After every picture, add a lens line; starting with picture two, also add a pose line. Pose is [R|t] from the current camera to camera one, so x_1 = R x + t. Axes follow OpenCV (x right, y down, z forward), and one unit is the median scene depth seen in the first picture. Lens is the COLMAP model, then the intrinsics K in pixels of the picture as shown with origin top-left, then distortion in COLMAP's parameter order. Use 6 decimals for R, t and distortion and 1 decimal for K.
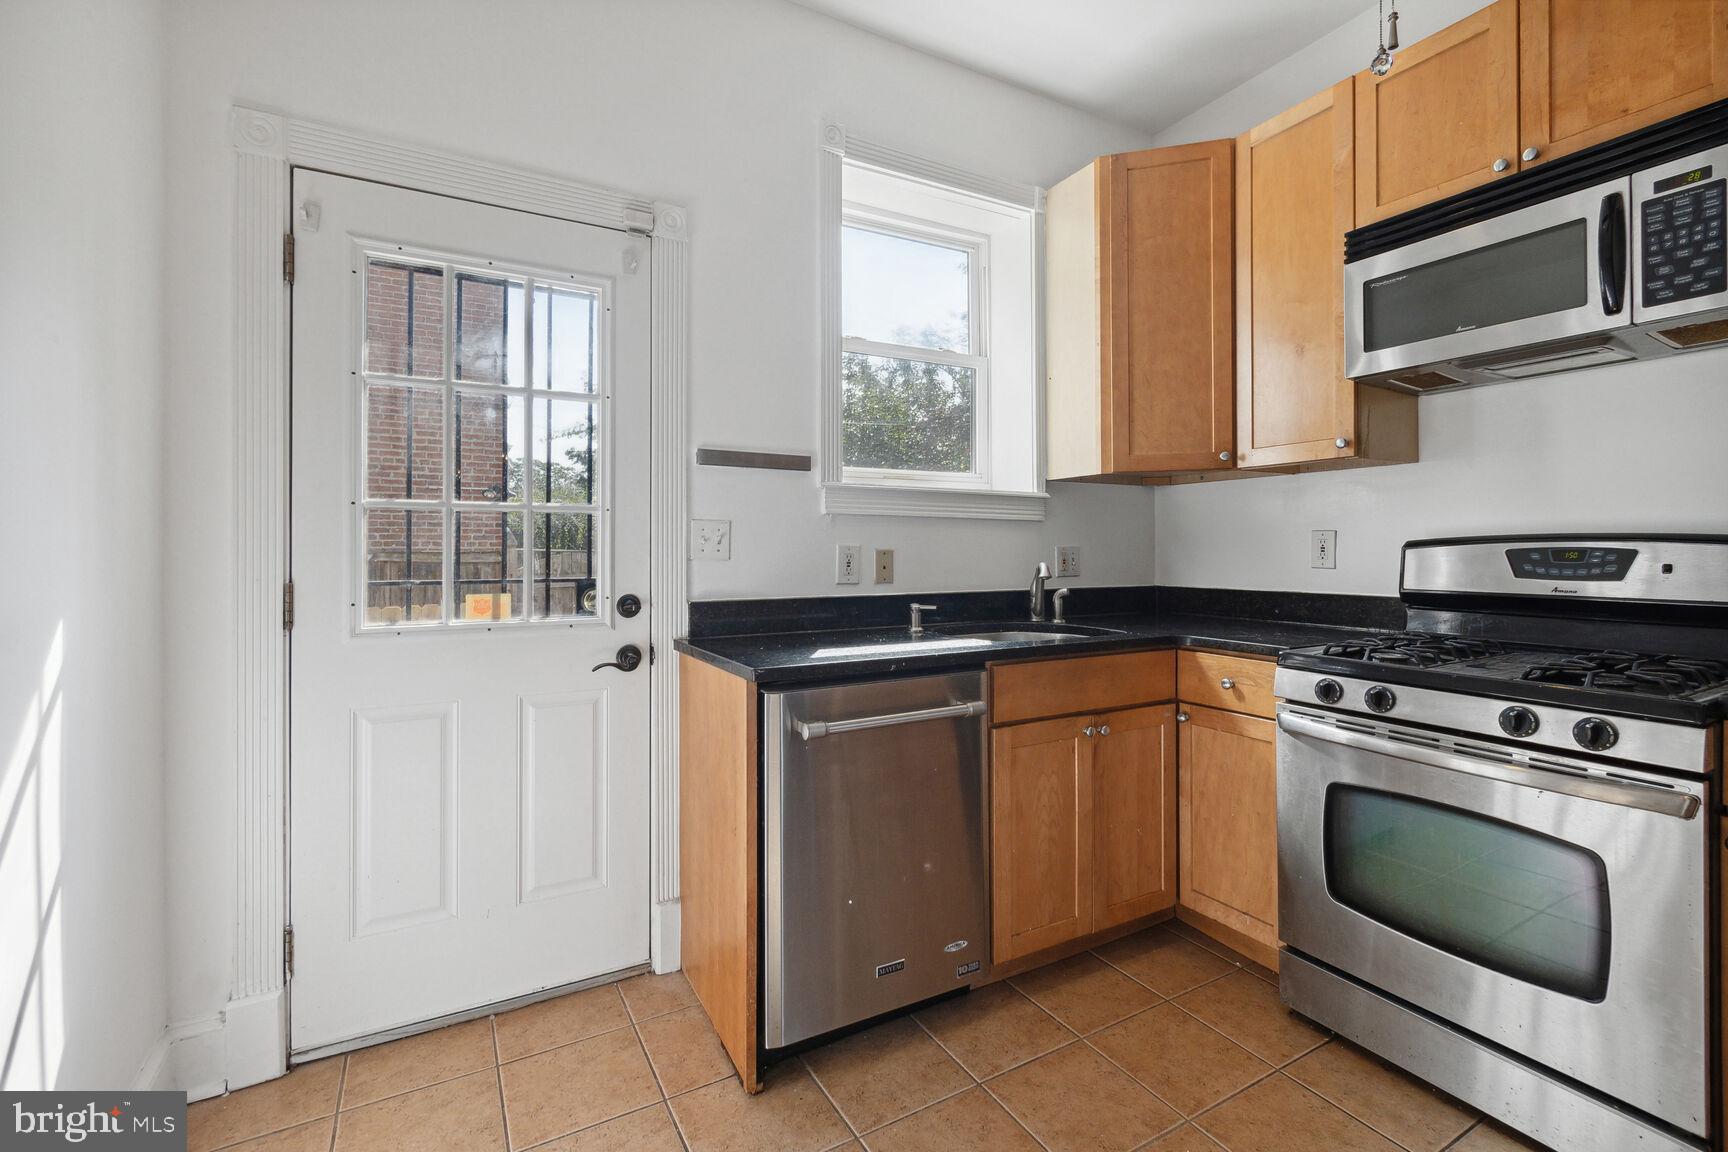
lens RADIAL K [[769.9, 0, 864.2], [0, 769.9, 531.0], [0, 0, 1]] dist [-0.000292, -0.000071]
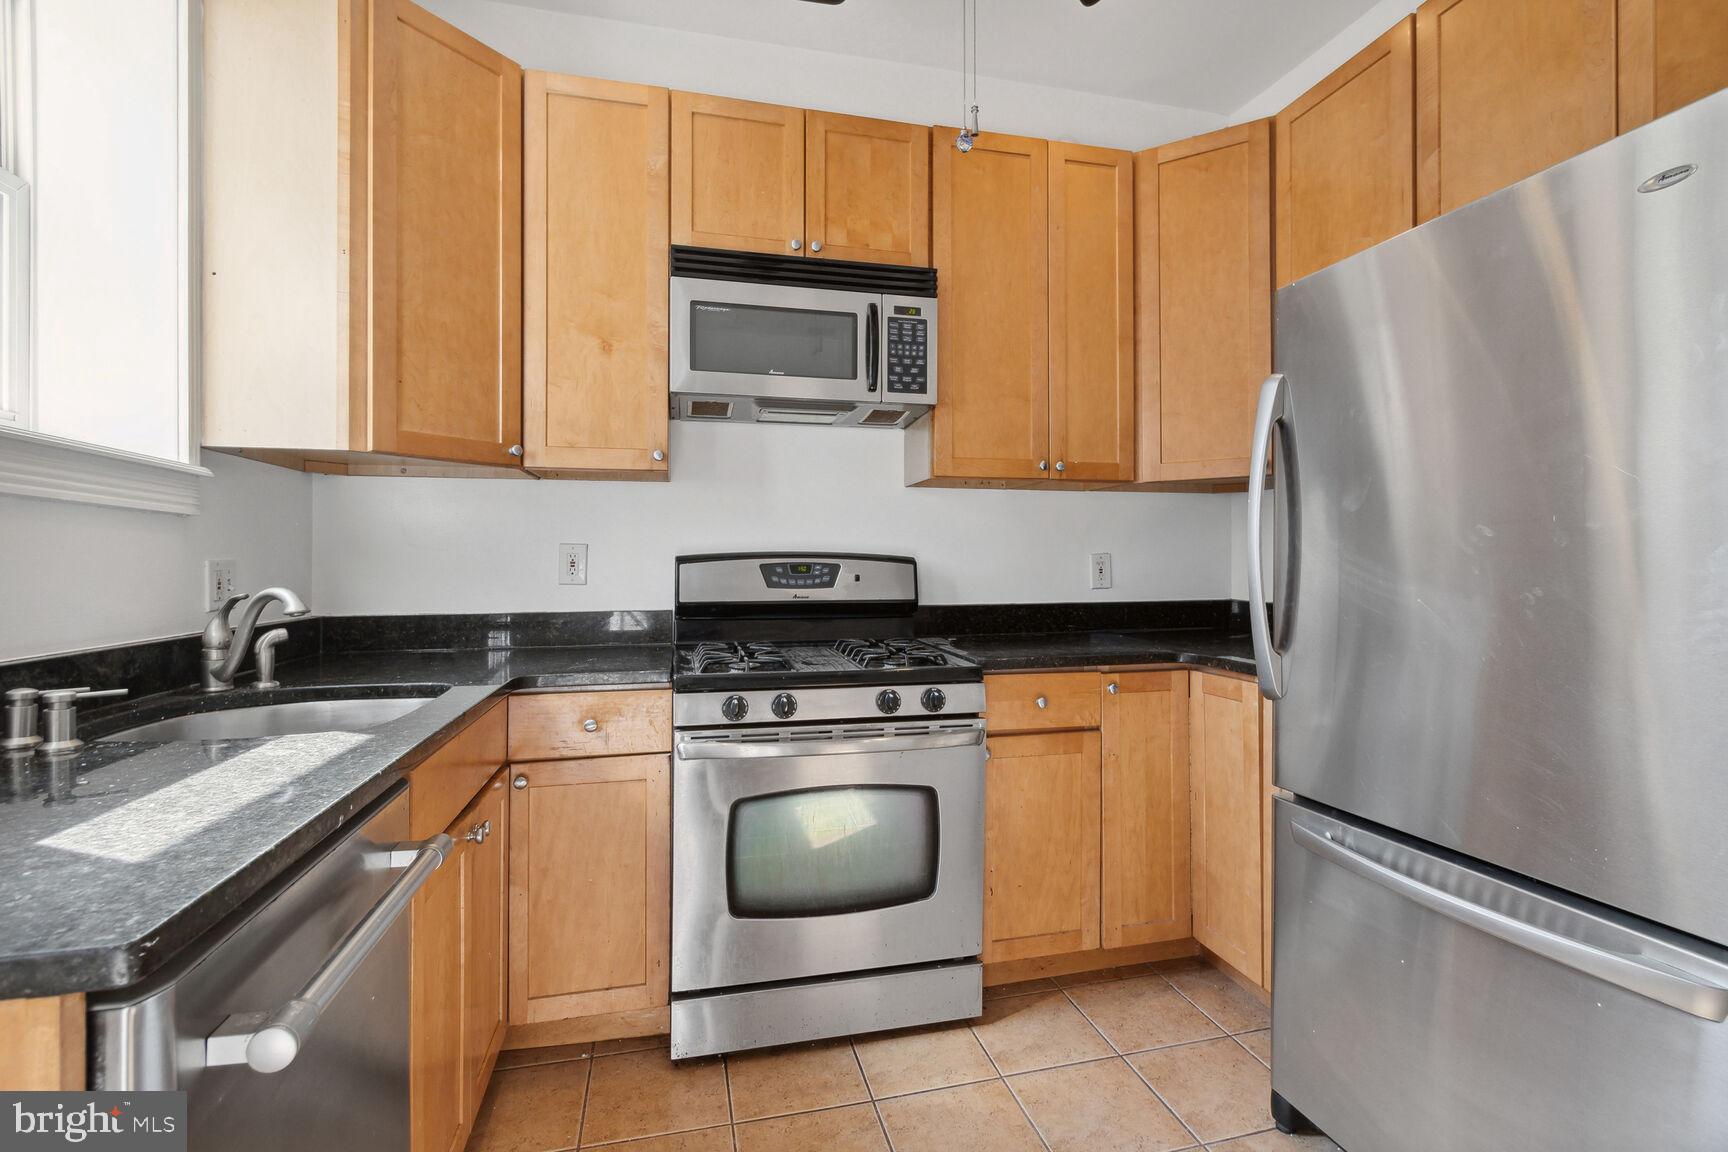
lens RADIAL K [[784.4, 0, 875.8], [0, 784.4, 548.4], [0, 0, 1]] dist [-0.002026, -0.000782]
pose [[0.252202, 0.017619, 0.967514, -0.320948], [-0.022524, 0.999670, -0.012333, 0.011073], [-0.967412, -0.018682, 0.252516, 0.565462]]
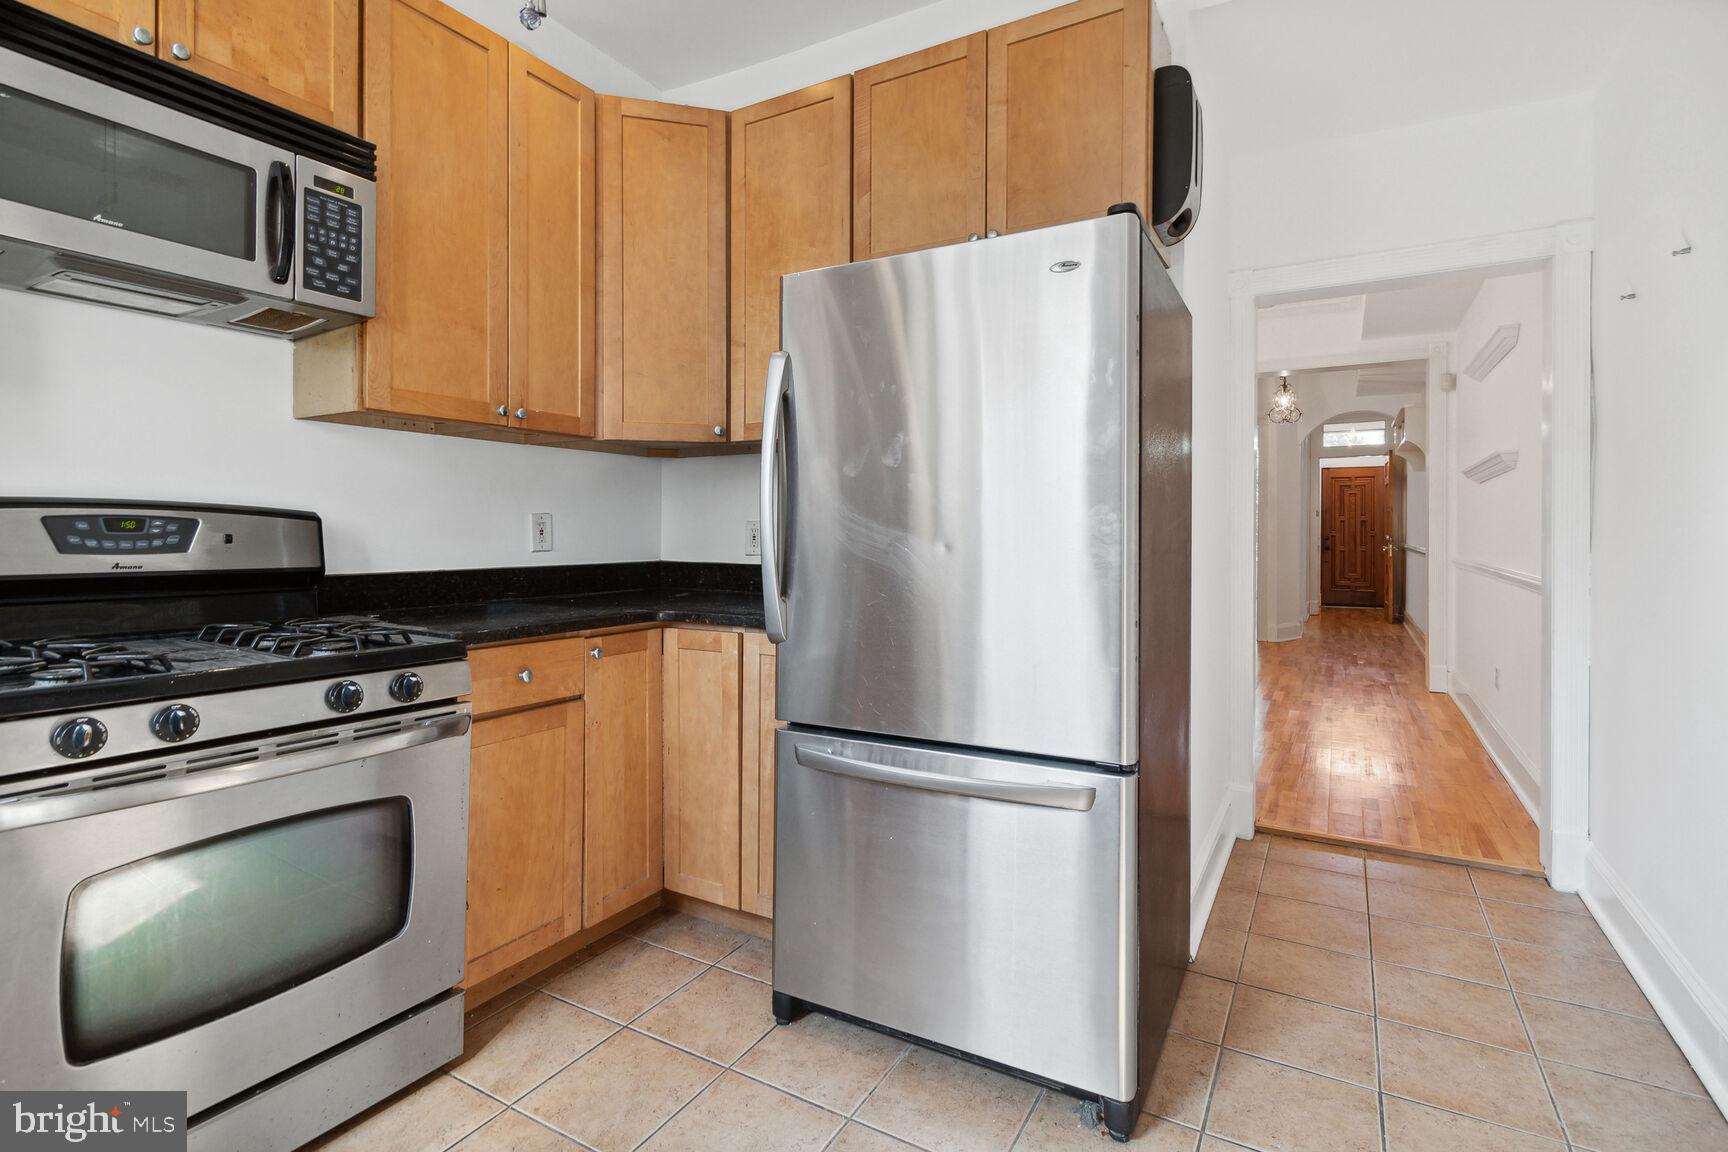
lens RADIAL K [[817.7, 0, 862.0], [0, 817.7, 529.5], [0, 0, 1]] dist [-0.000056, -0.000625]
pose [[-0.521210, 0.003393, 0.853421, -0.285378], [-0.025636, 0.999479, -0.019630, 0.034403], [-0.853043, -0.032110, -0.520852, 0.795291]]
